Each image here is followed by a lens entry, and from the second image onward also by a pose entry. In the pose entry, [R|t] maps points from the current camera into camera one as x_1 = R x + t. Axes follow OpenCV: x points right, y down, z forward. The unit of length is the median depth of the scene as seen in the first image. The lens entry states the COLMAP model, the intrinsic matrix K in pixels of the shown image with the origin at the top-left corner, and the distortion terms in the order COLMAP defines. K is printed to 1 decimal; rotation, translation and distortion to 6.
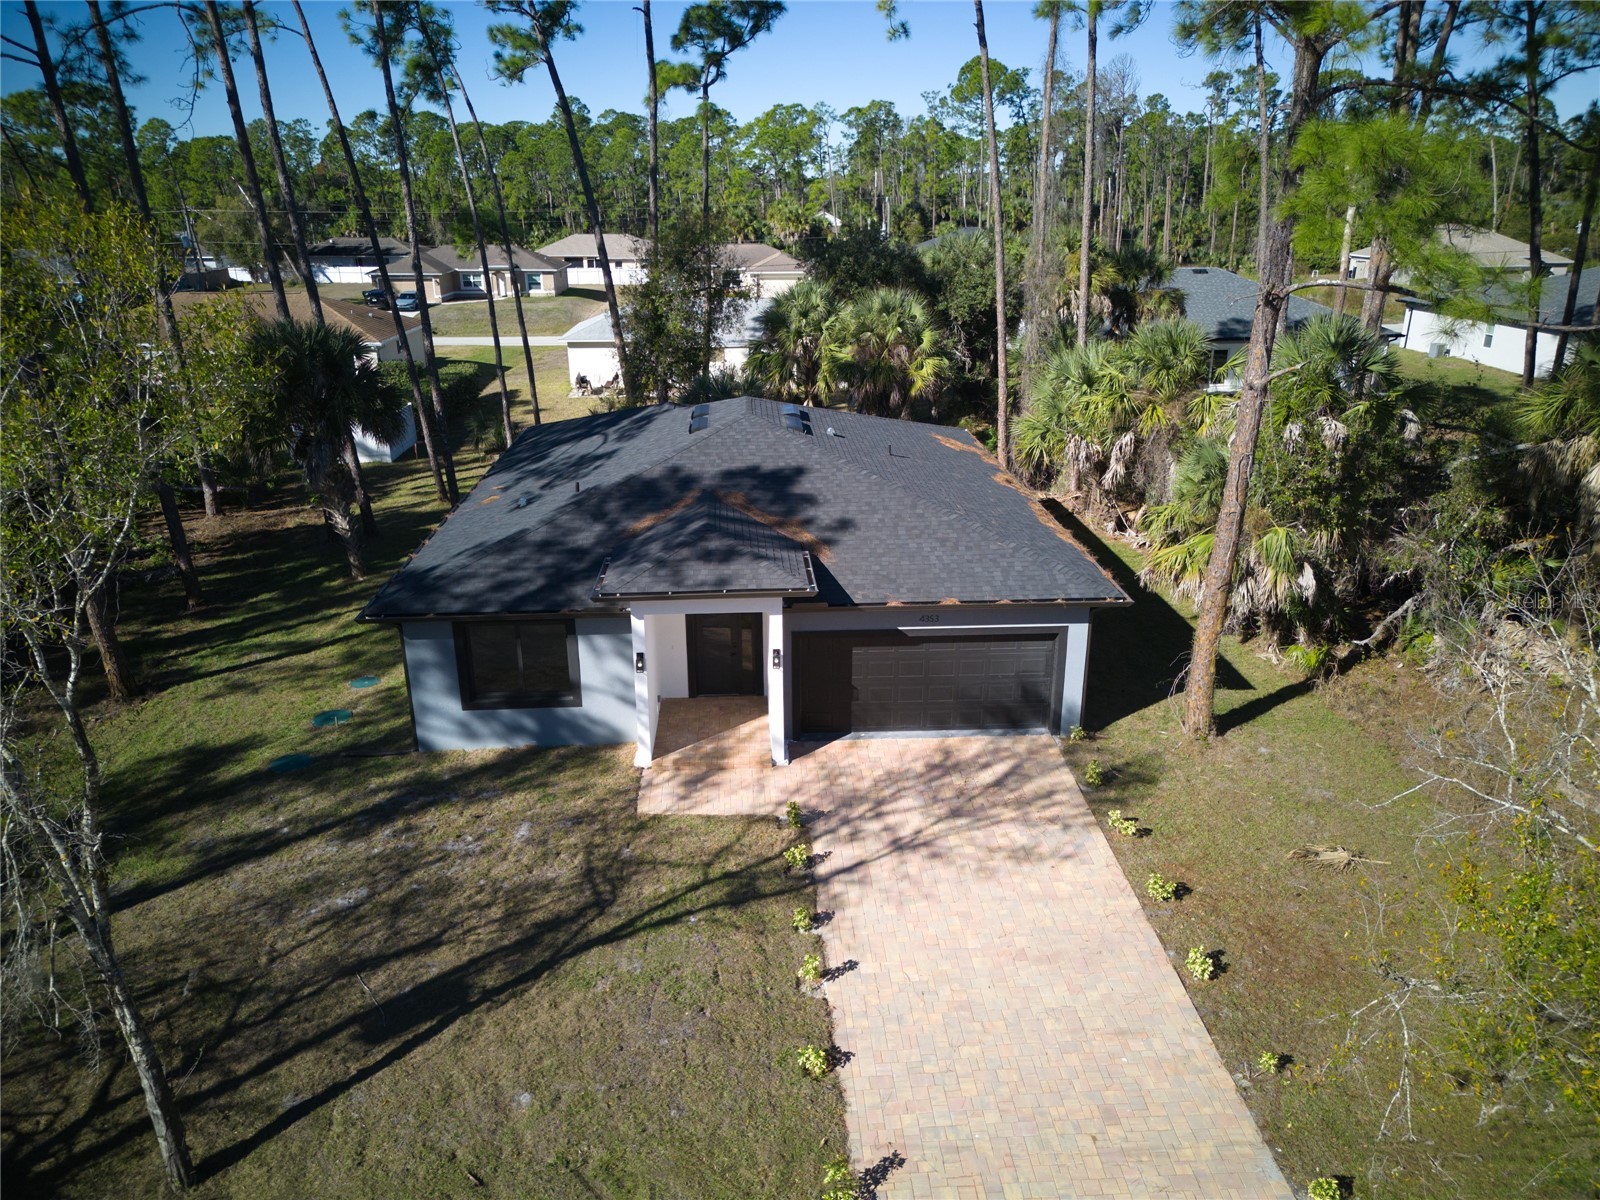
lens RADIAL K [[1110.3, 0, 775.5], [0, 1110.3, 596.7], [0, 0, 1]] dist [0.083563, -0.068102]
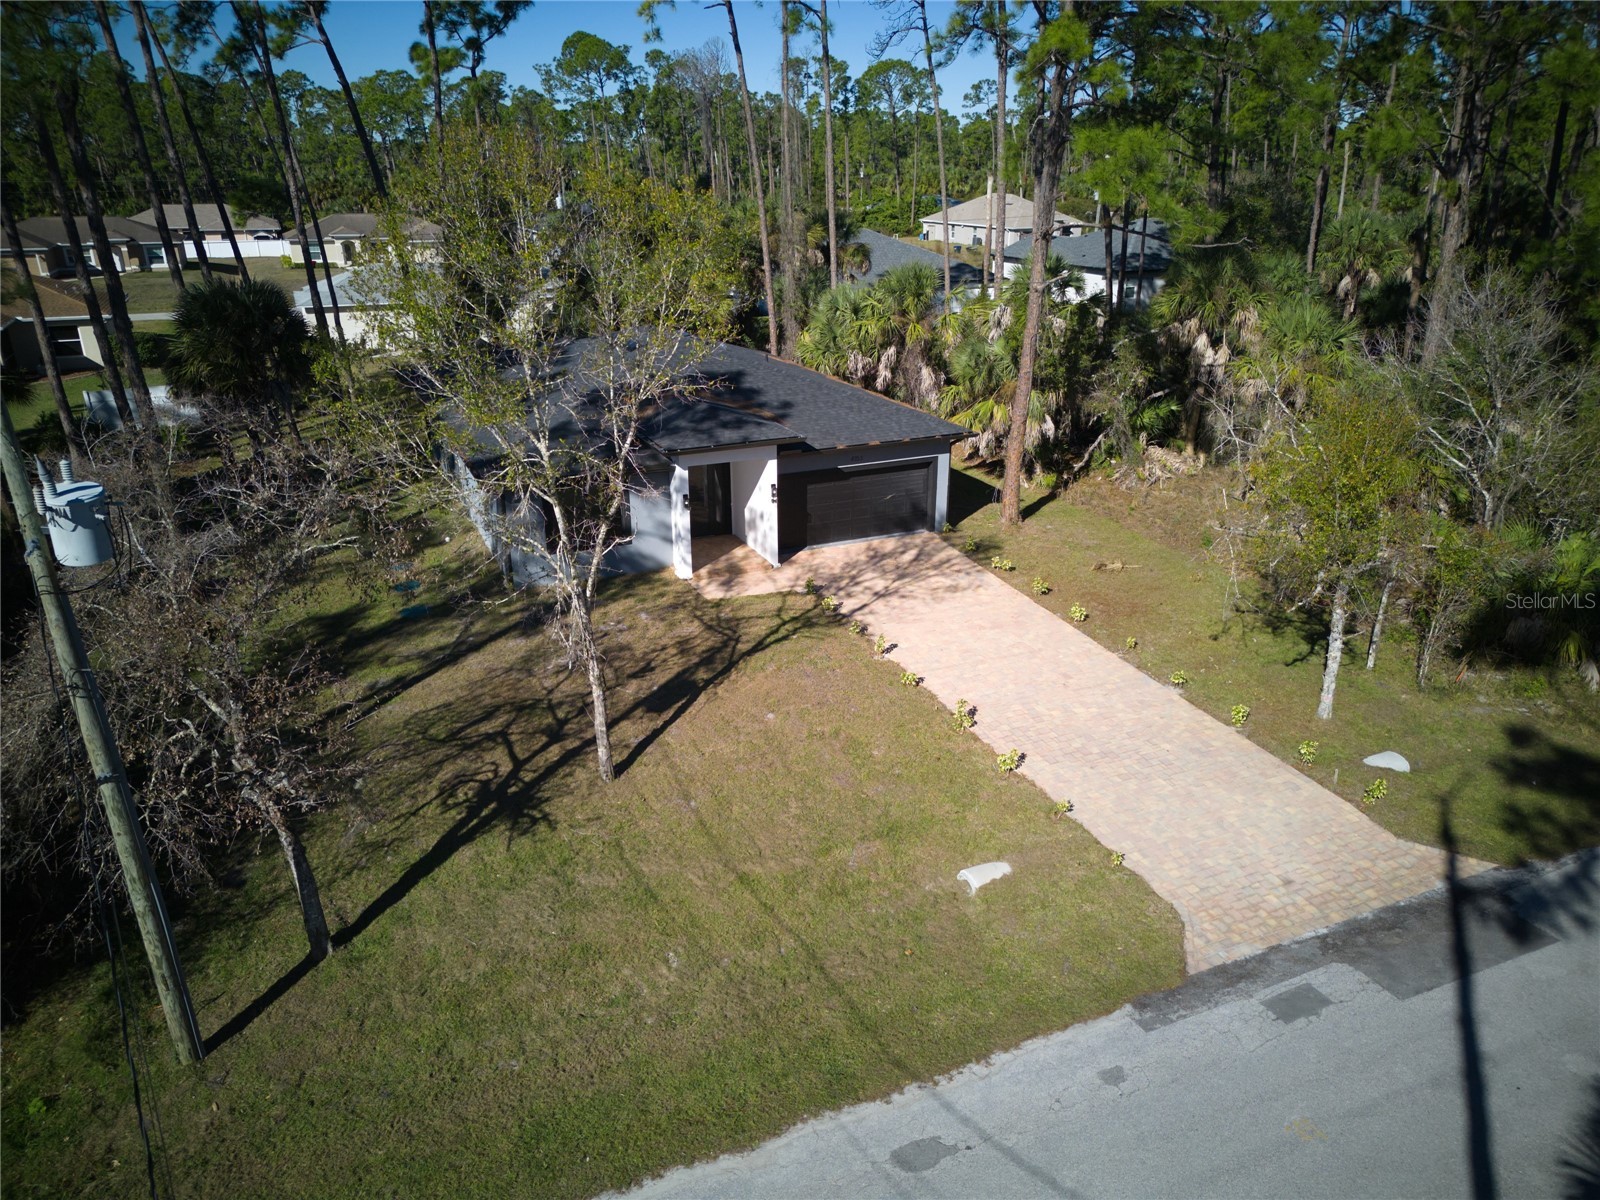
lens RADIAL K [[1110.3, 0, 775.5], [0, 1110.3, 596.7], [0, 0, 1]] dist [0.083563, -0.068102]
pose [[0.936189, -0.126304, 0.328020, -0.466514], [0.118815, 0.991991, 0.042861, 0.124626], [-0.330807, -0.001152, 0.943698, -0.358312]]
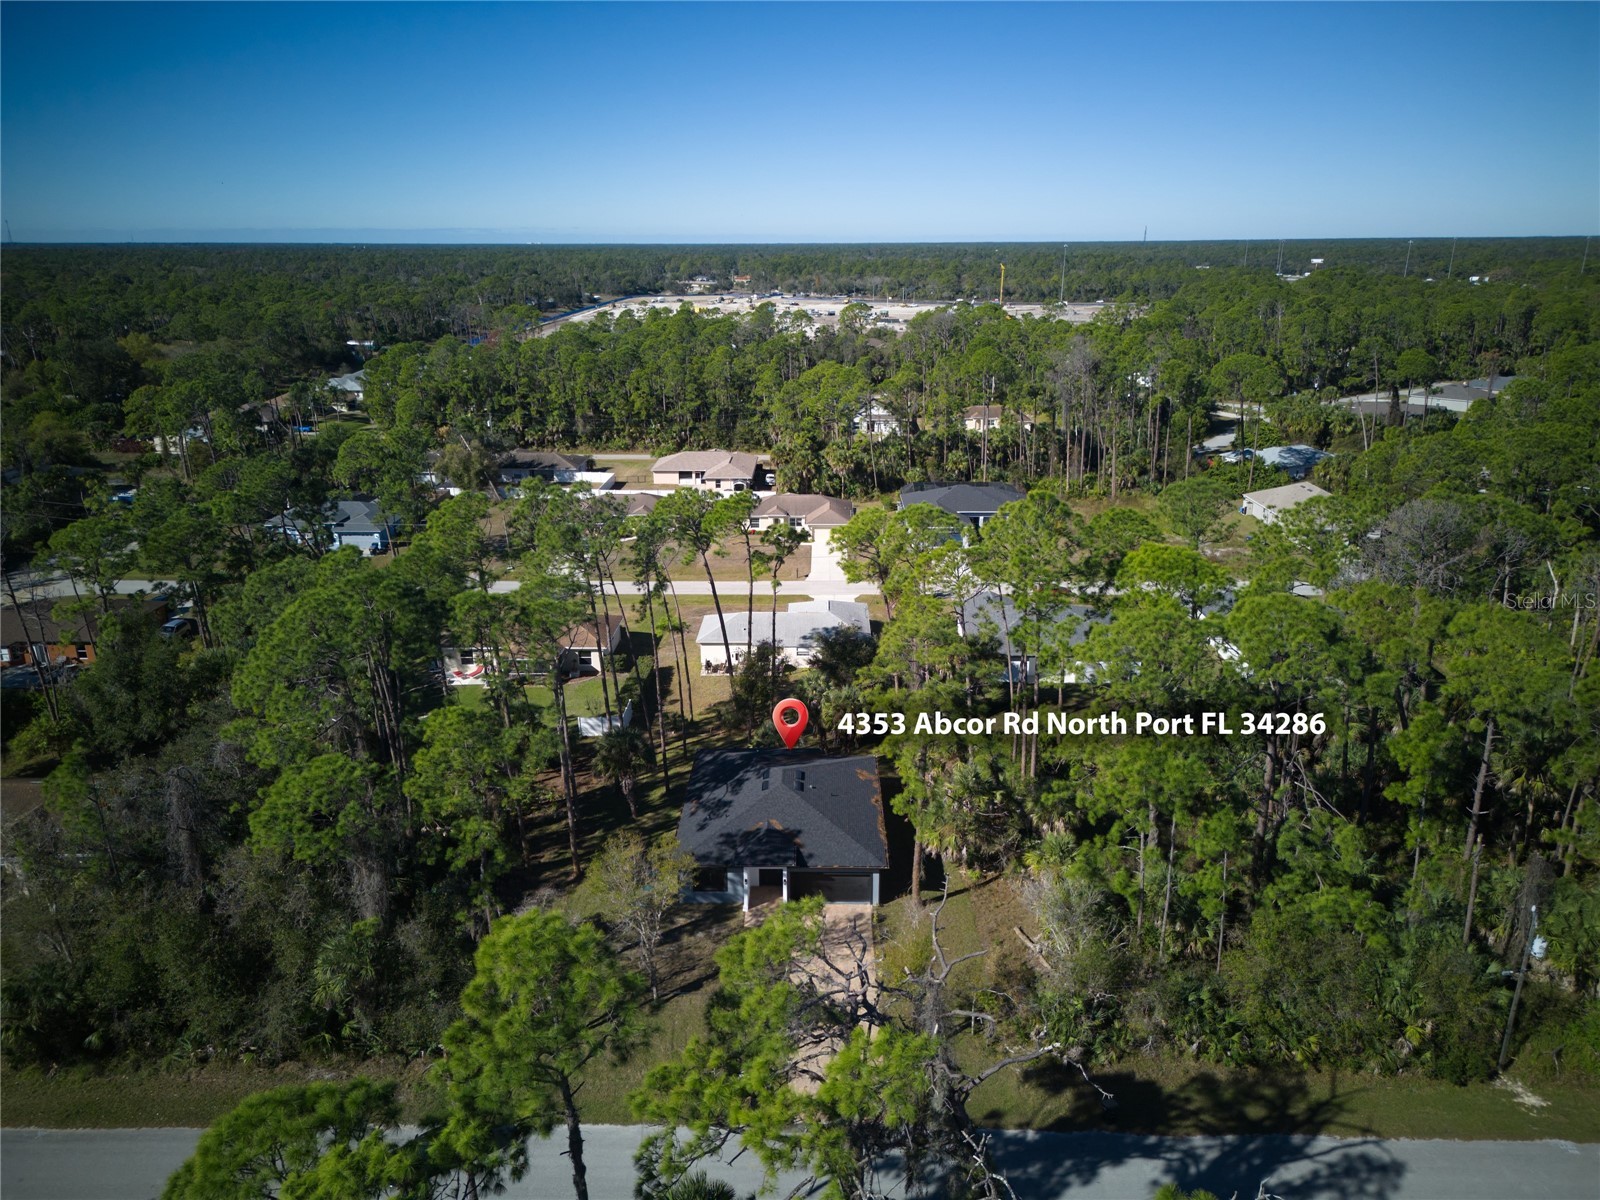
lens RADIAL K [[1110.3, 0, 775.5], [0, 1110.3, 596.7], [0, 0, 1]] dist [0.083563, -0.068102]
pose [[0.997501, 0.018873, -0.068079, 0.187458], [-0.021474, 0.999059, -0.037677, -0.690174], [0.067304, 0.039045, 0.996968, -2.458580]]
